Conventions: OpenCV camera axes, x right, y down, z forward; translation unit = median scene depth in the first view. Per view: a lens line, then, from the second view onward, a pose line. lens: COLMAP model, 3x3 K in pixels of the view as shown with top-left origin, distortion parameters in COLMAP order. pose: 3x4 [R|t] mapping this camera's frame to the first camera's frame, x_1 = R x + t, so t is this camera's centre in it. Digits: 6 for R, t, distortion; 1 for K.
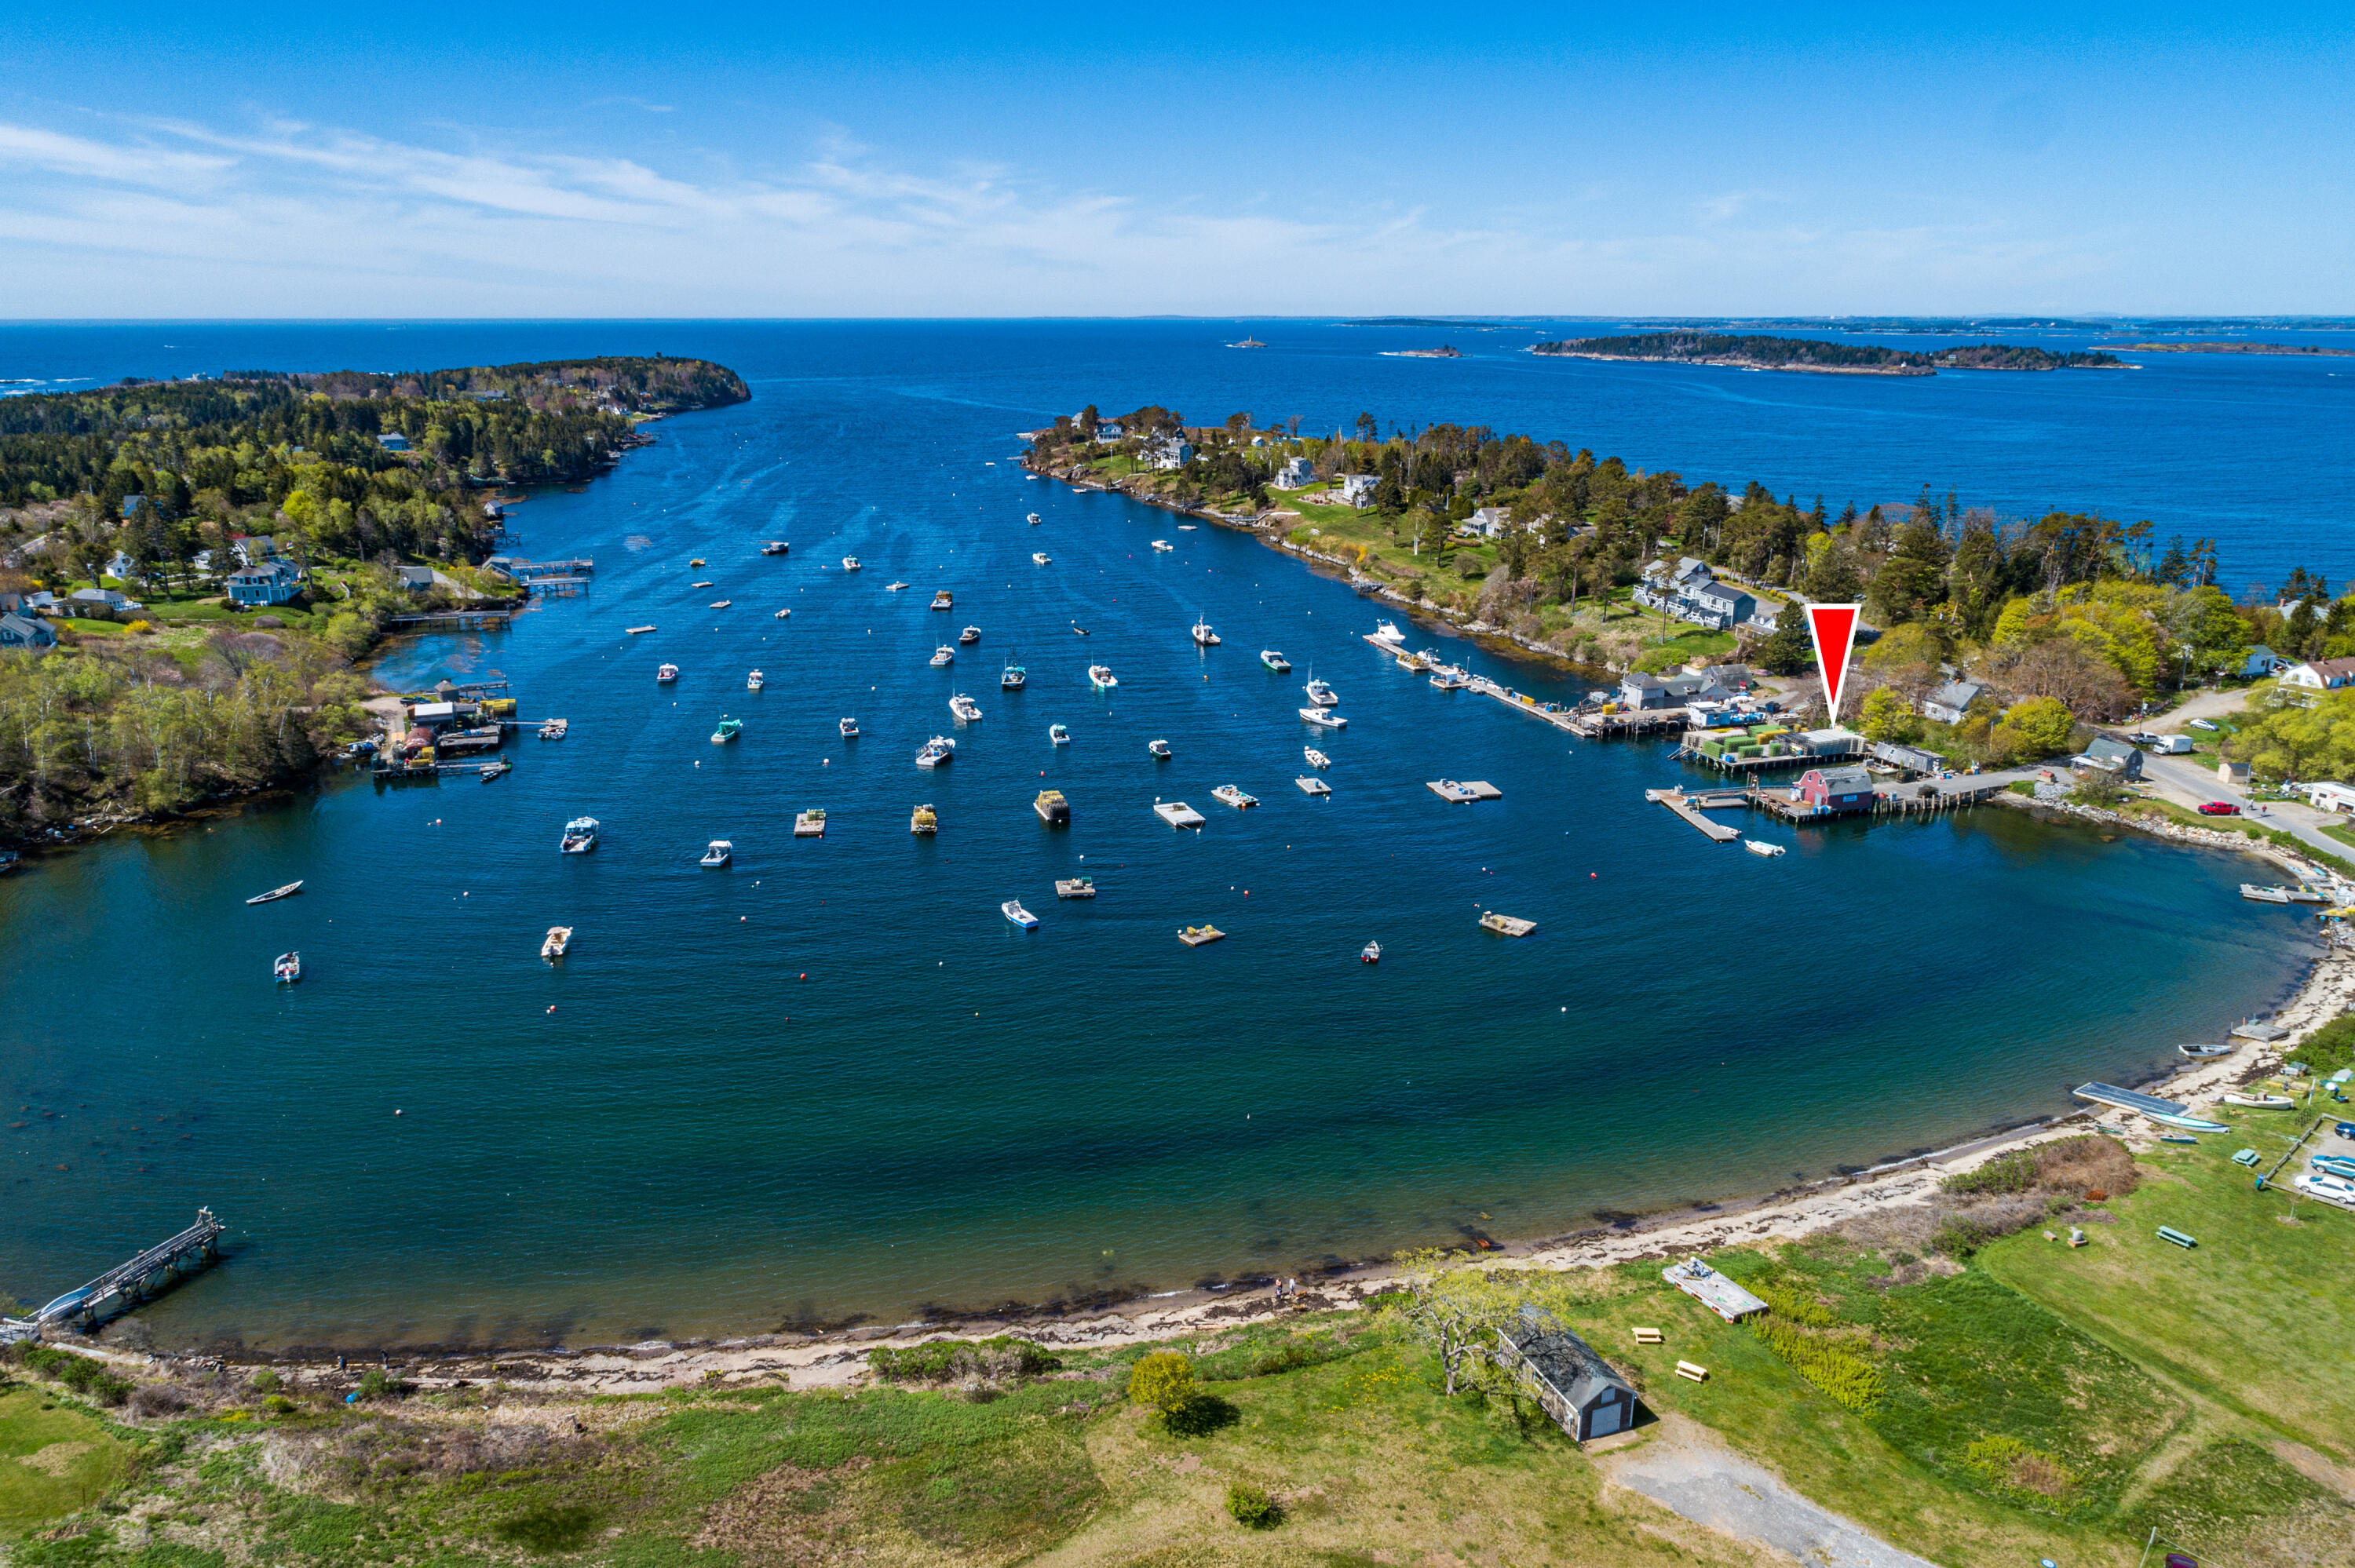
lens RADIAL K [[1610.6, 0, 1170.0], [0, 1610.6, 786.7], [0, 0, 1]] dist [-0.004941, 0.008599]
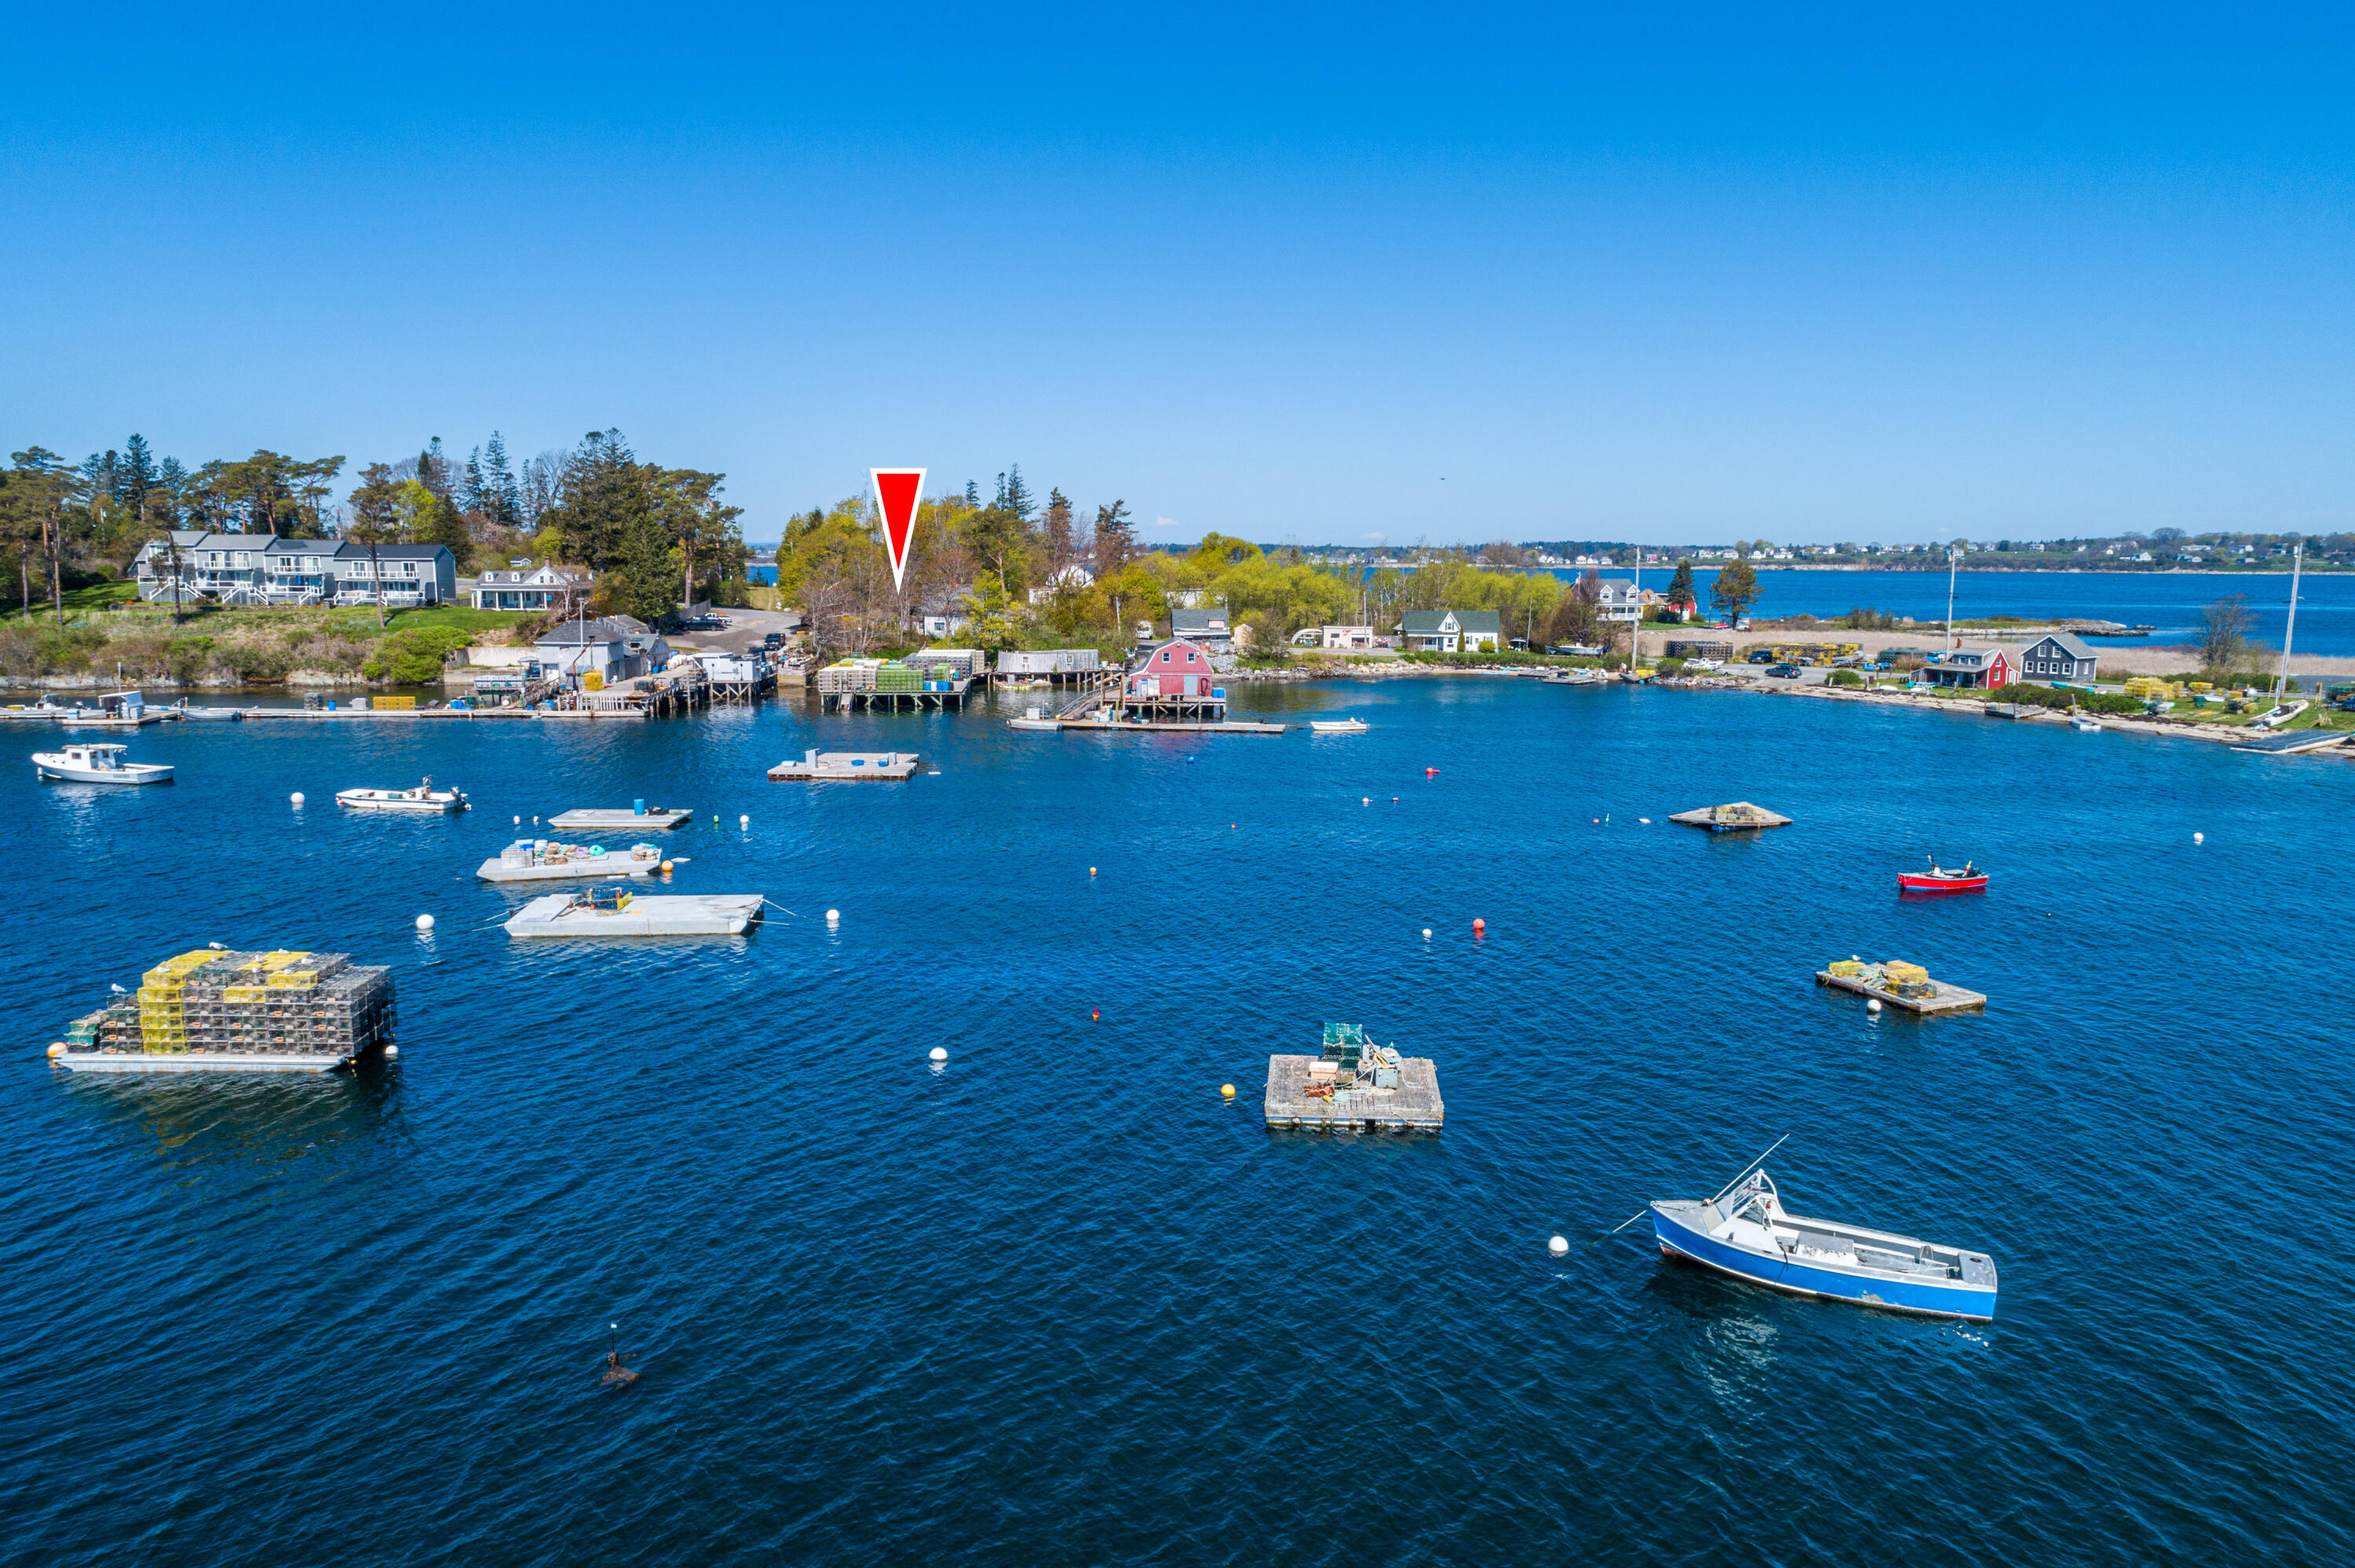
lens RADIAL K [[1620.8, 0, 1174.2], [0, 1620.8, 780.6], [0, 0, 1]] dist [-0.007144, 0.011334]
pose [[0.262264, -0.135406, 0.955449, -0.207959], [0.269926, 0.960878, 0.062082, 0.002484], [-0.926476, 0.241618, 0.288553, 0.730908]]
